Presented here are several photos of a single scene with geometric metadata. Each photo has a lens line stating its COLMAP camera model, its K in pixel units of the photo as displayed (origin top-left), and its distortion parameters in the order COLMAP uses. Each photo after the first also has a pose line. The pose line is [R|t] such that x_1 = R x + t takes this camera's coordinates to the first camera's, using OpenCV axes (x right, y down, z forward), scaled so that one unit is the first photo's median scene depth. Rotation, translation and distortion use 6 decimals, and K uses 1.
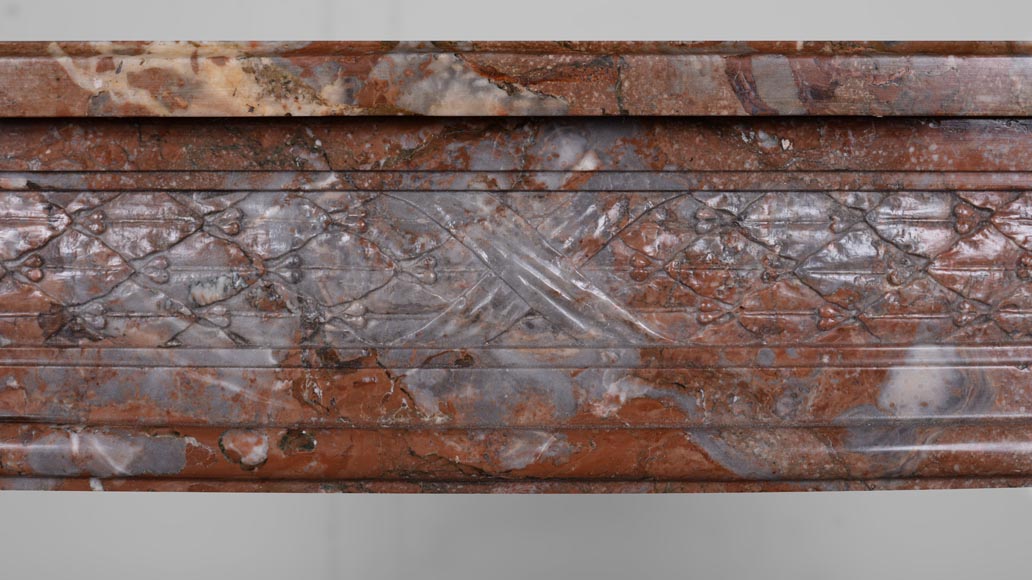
lens RADIAL K [[1669.9, 0, 516.0], [0, 1669.9, 290.0], [0, 0, 1]] dist [-0.140386, -0.000648]
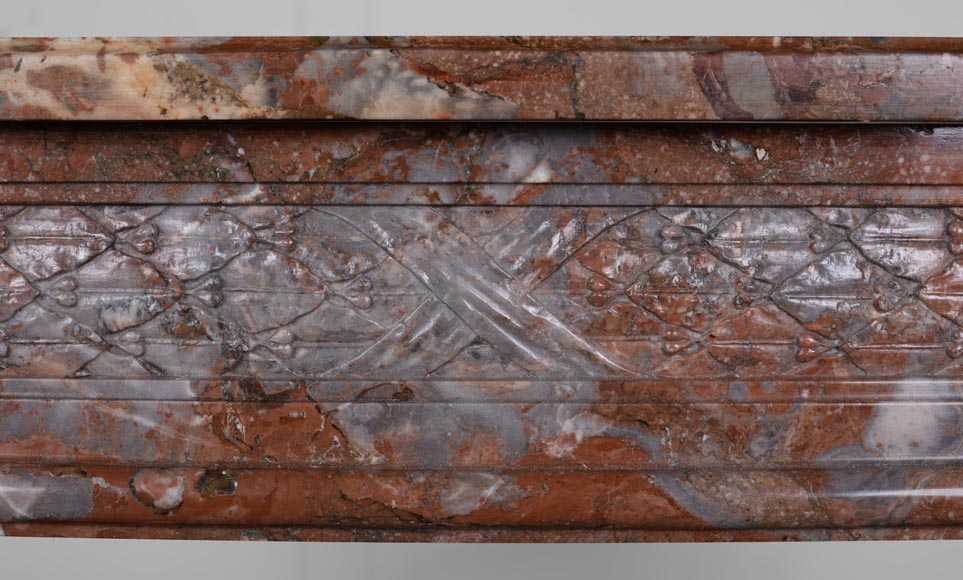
lens RADIAL K [[1637.2, 0, 481.5], [0, 1637.2, 290.0], [0, 0, 1]] dist [-0.145077, -0.014638]
pose [[0.999971, 0.003455, -0.006855, 0.017356], [-0.003618, 0.999705, -0.024010, 0.007319], [0.006770, 0.024034, 0.999688, 0.119174]]
